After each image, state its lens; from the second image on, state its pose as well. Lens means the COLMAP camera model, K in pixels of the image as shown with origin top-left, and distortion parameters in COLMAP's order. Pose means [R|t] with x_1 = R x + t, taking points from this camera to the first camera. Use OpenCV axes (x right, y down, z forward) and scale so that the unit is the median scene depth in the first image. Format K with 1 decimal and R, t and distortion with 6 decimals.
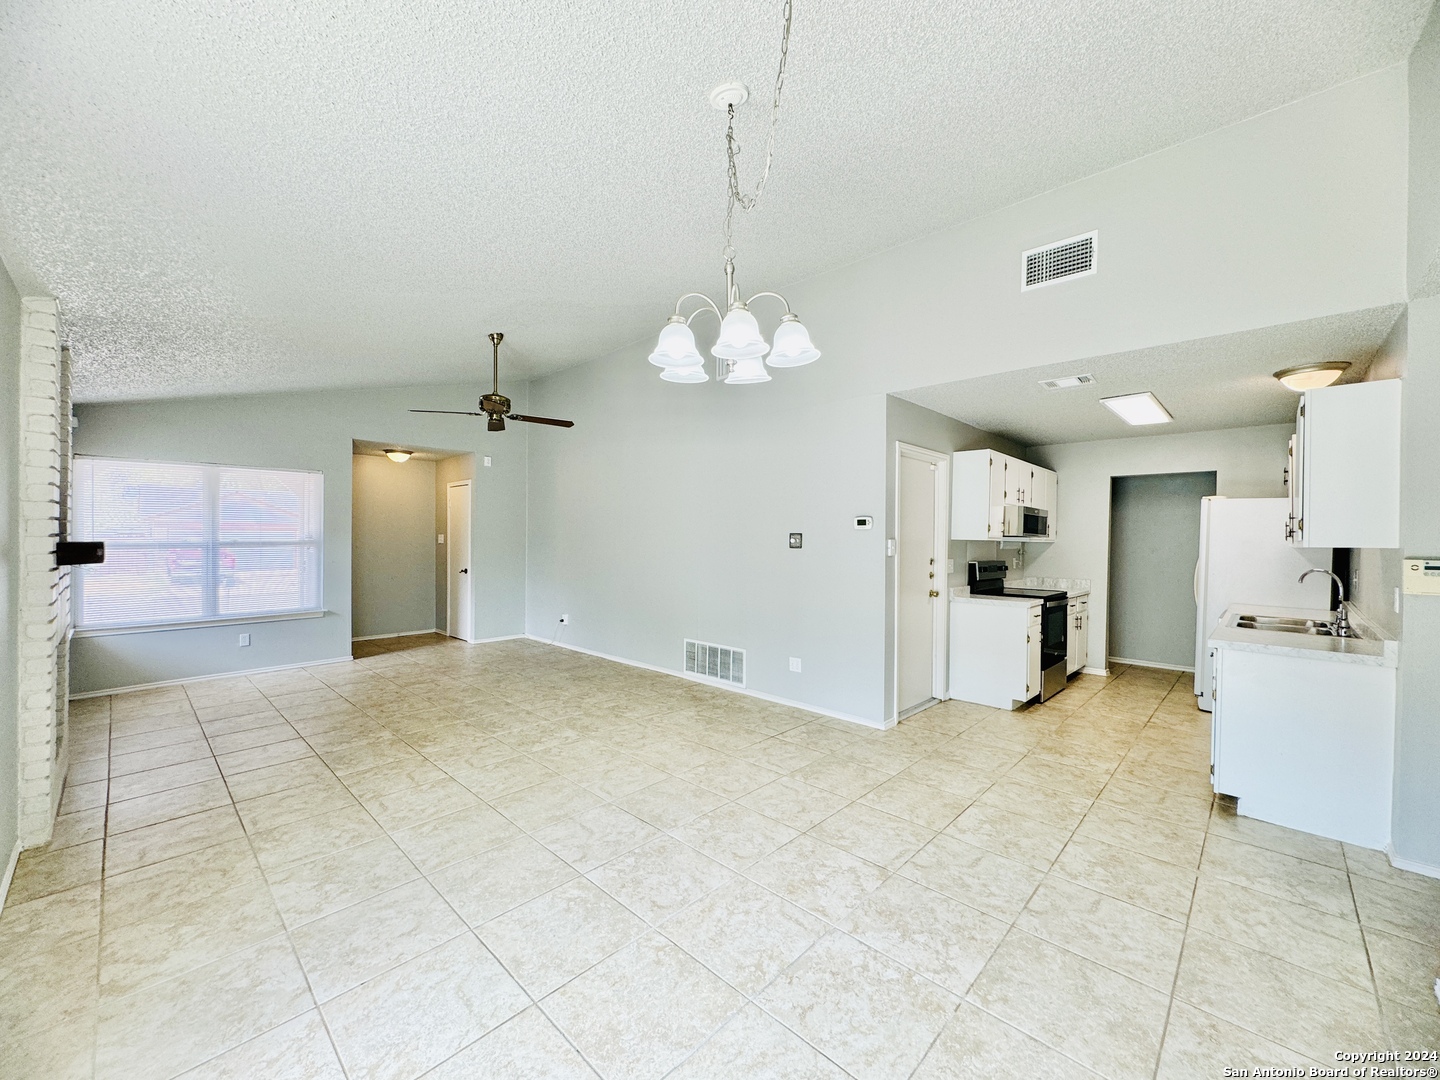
lens RADIAL K [[573.1, 0, 719.2], [0, 573.1, 542.4], [0, 0, 1]] dist [0.000246, -0.000001]
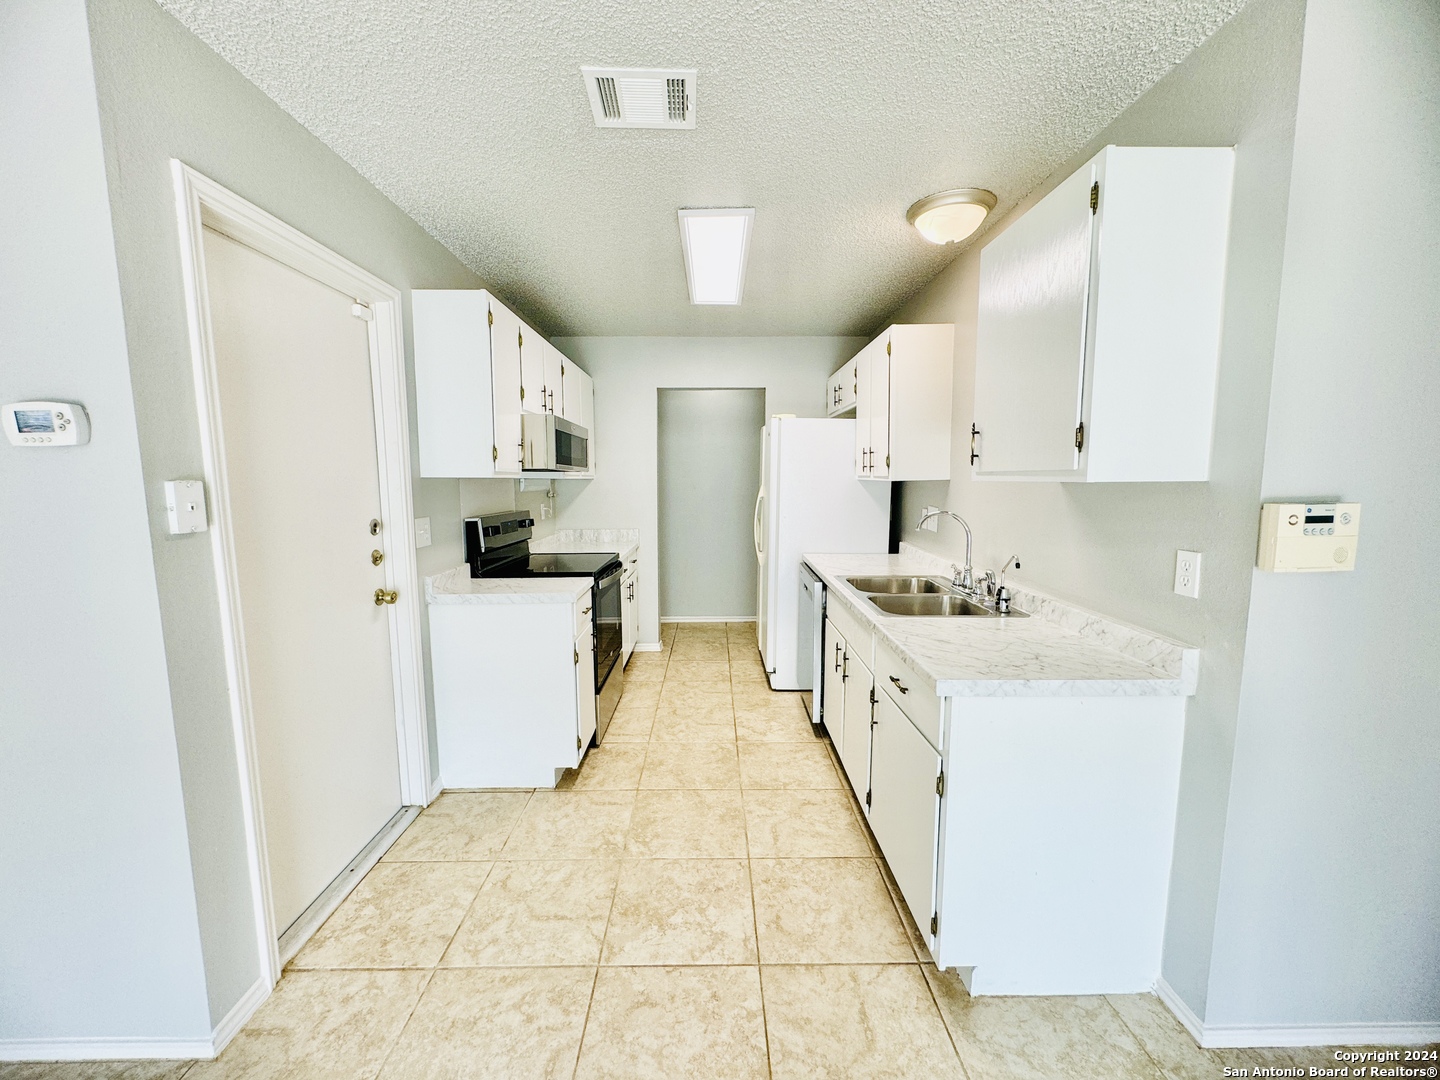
lens RADIAL K [[573.1, 0, 719.2], [0, 573.1, 542.4], [0, 0, 1]] dist [0.000246, -0.000001]
pose [[0.711152, -0.095586, 0.696510, 0.251609], [0.018904, 0.992956, 0.116968, -0.002265], [-0.702784, -0.070015, 0.707950, 0.496215]]
